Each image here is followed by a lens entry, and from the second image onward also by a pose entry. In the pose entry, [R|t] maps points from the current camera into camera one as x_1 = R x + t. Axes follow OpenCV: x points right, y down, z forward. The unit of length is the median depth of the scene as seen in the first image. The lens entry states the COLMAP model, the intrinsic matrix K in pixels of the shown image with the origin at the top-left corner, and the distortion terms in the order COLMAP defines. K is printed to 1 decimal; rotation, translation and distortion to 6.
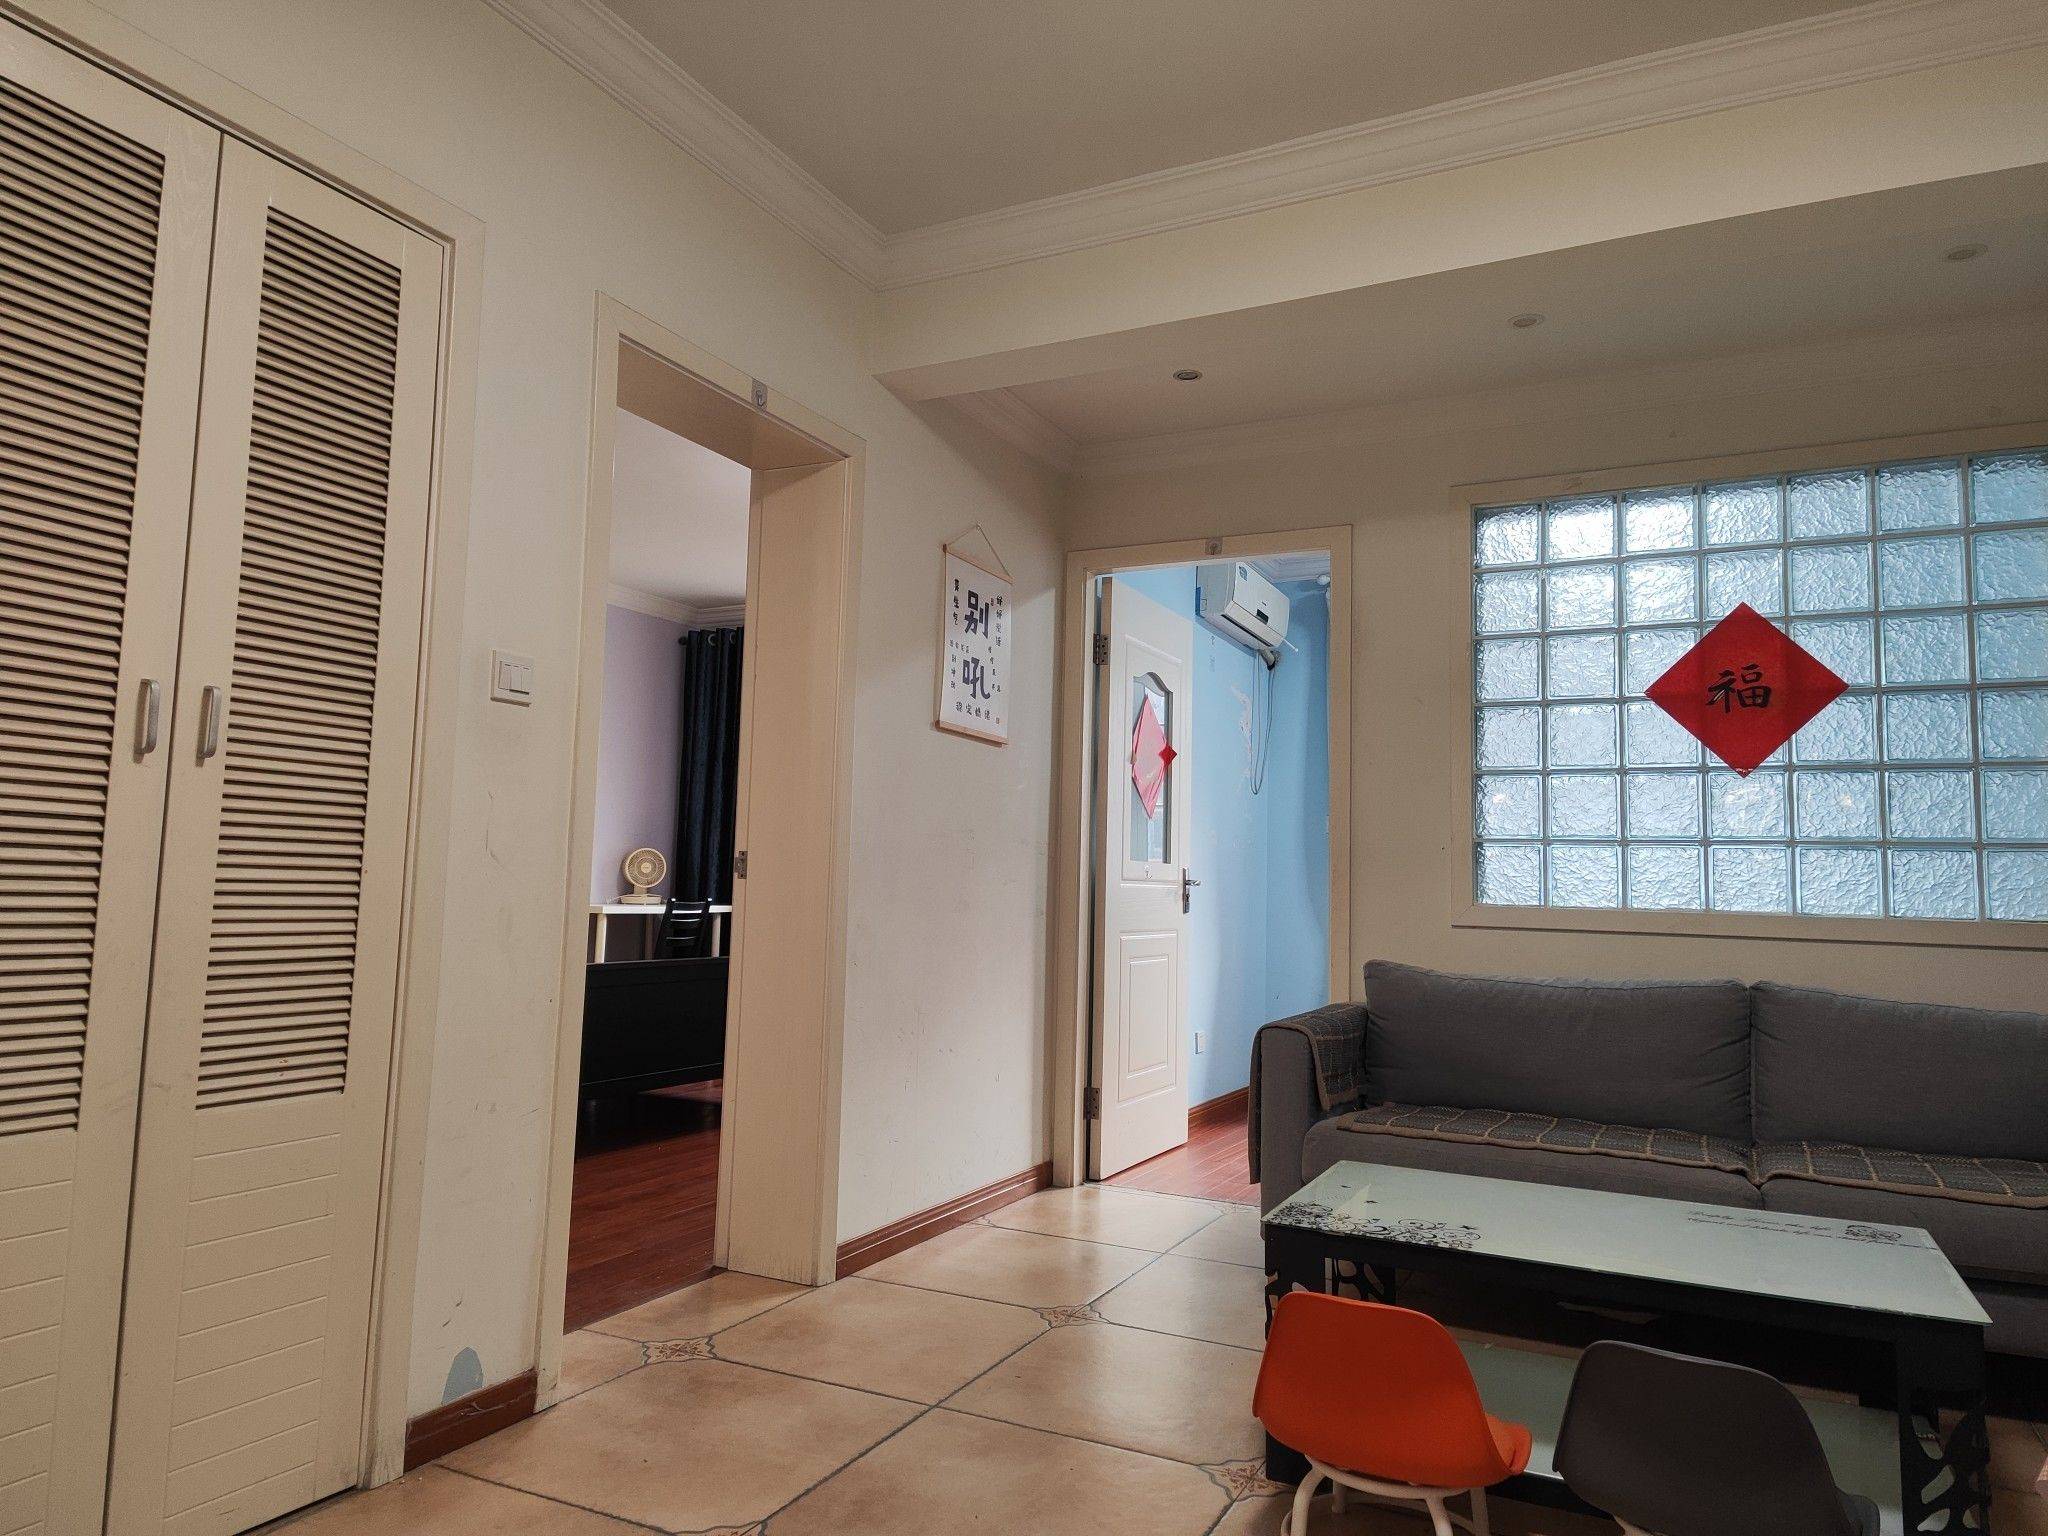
lens RADIAL K [[1357.5, 0, 1024.2], [0, 1357.5, 766.1], [0, 0, 1]] dist [-0.002433, 0.001464]
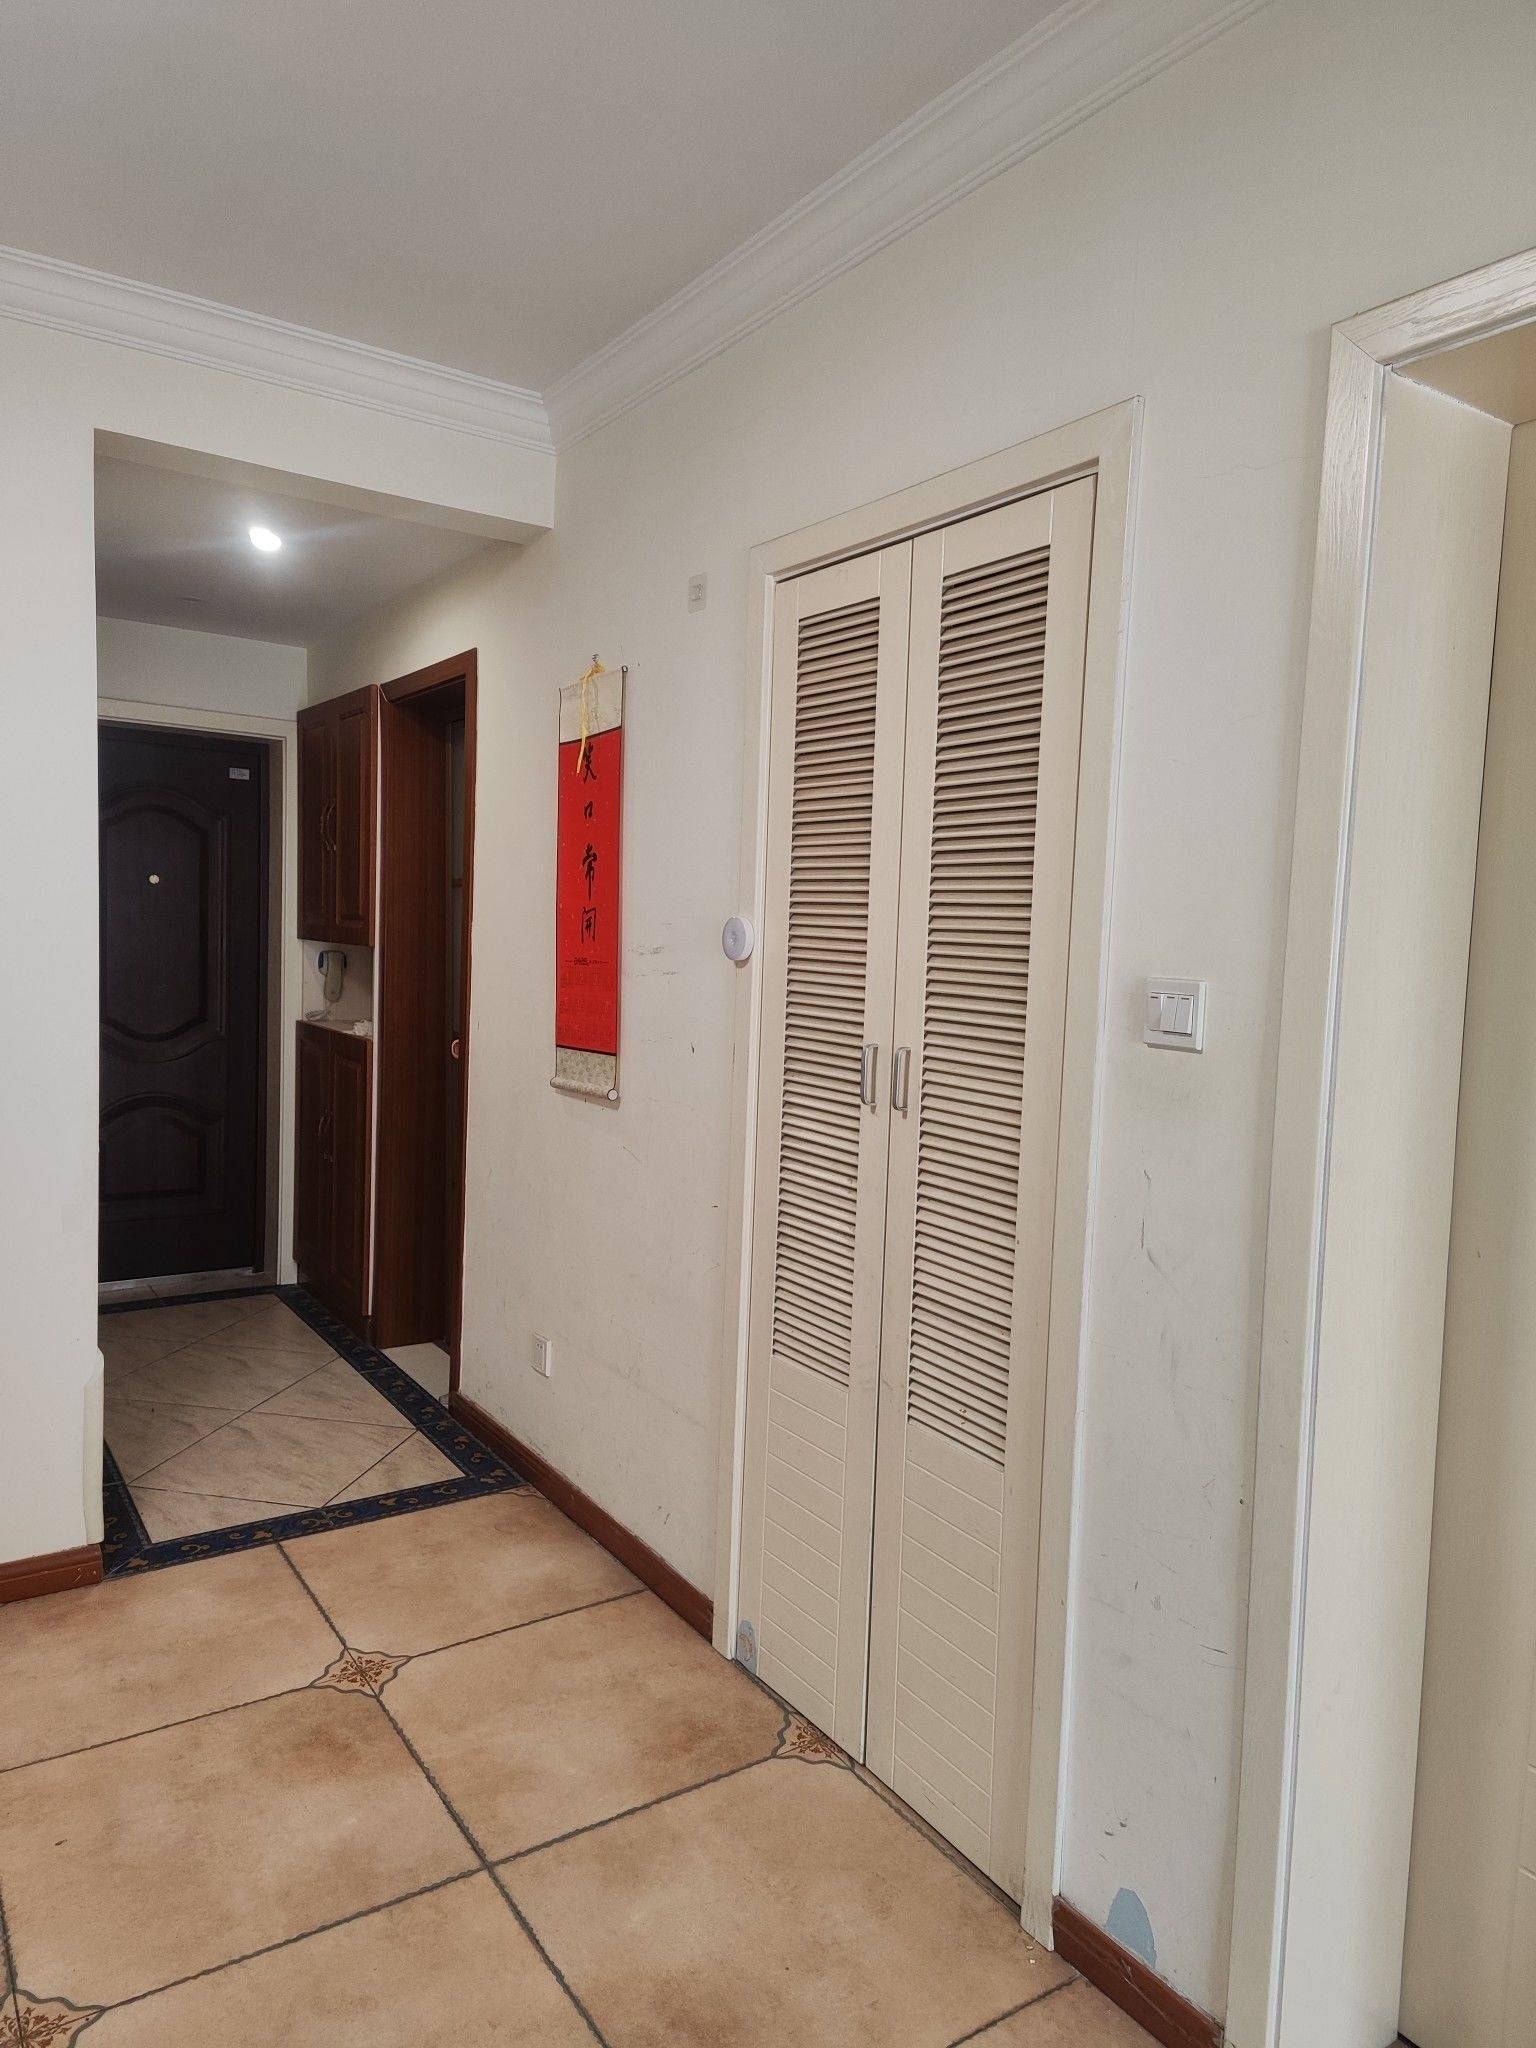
lens RADIAL K [[1357.5, 0, 769.8], [0, 1357.5, 1021.3], [0, 0, 1]] dist [-0.002433, 0.001464]
pose [[-0.495867, 0.008651, -0.868355, 0.383105], [0.023377, 0.999721, -0.003389, -0.071512], [0.868084, -0.021980, -0.495931, 1.311638]]
